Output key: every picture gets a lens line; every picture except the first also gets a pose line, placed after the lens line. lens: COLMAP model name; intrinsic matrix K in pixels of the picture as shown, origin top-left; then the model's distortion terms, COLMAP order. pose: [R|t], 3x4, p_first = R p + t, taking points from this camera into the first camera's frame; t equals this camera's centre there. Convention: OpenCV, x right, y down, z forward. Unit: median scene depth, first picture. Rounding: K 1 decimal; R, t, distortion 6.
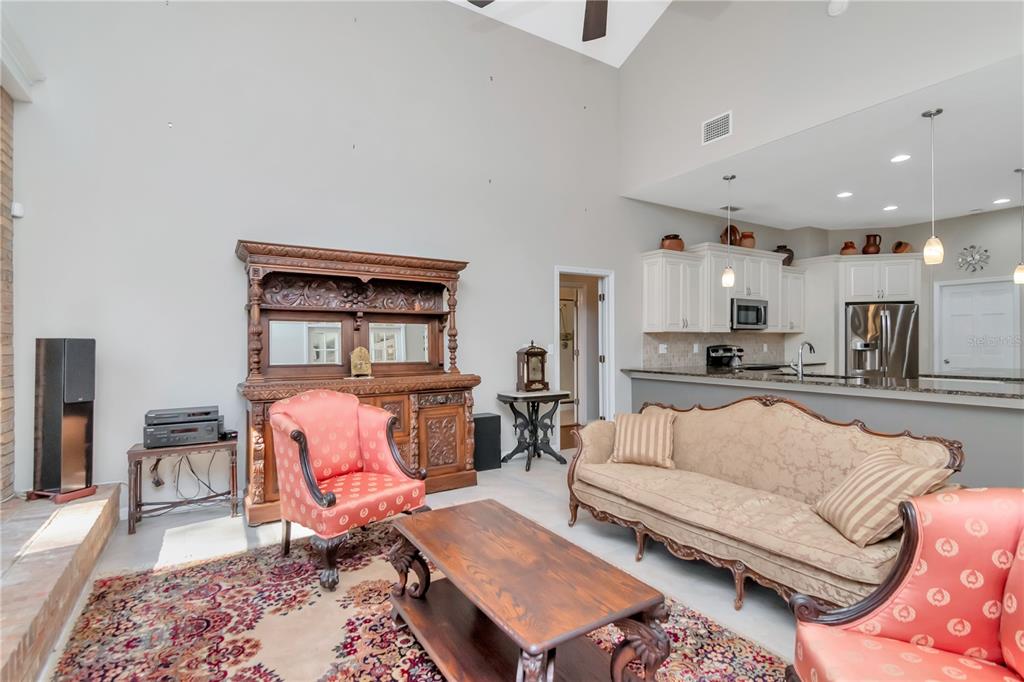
lens RADIAL K [[506.9, 0, 509.8], [0, 506.9, 344.1], [0, 0, 1]] dist [-0.010631, -0.007838]
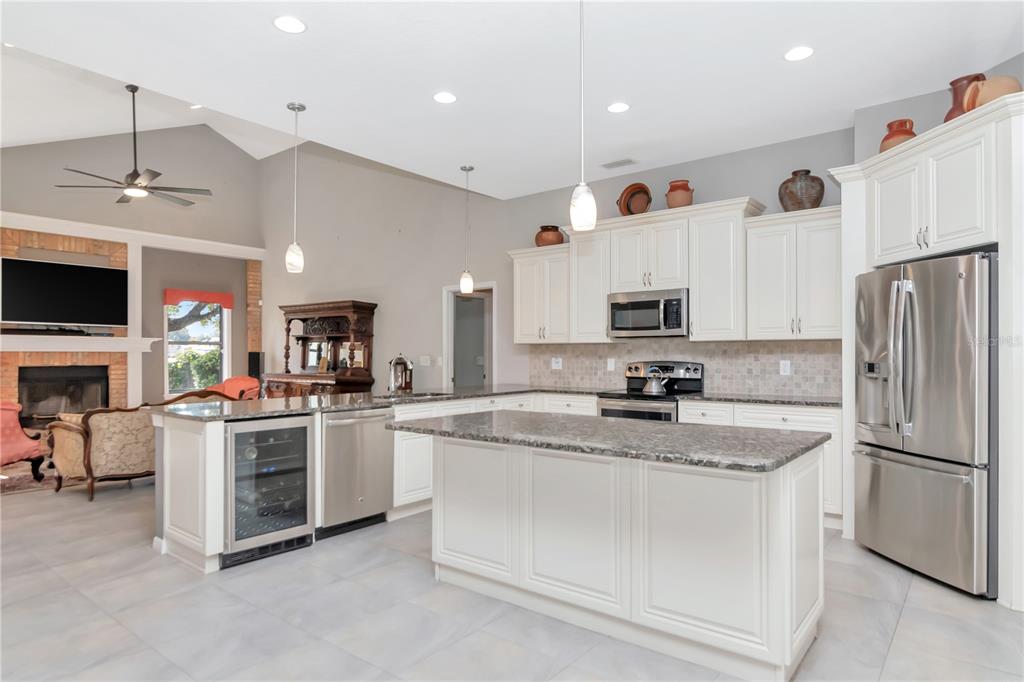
lens RADIAL K [[582.2, 0, 512.5], [0, 582.2, 347.0], [0, 0, 1]] dist [0.006108, -0.000228]
pose [[0.352584, -0.005310, -0.935765, 1.139526], [-0.005311, 0.999956, -0.007675, -0.010112], [0.935765, 0.007676, 0.352540, 0.594053]]
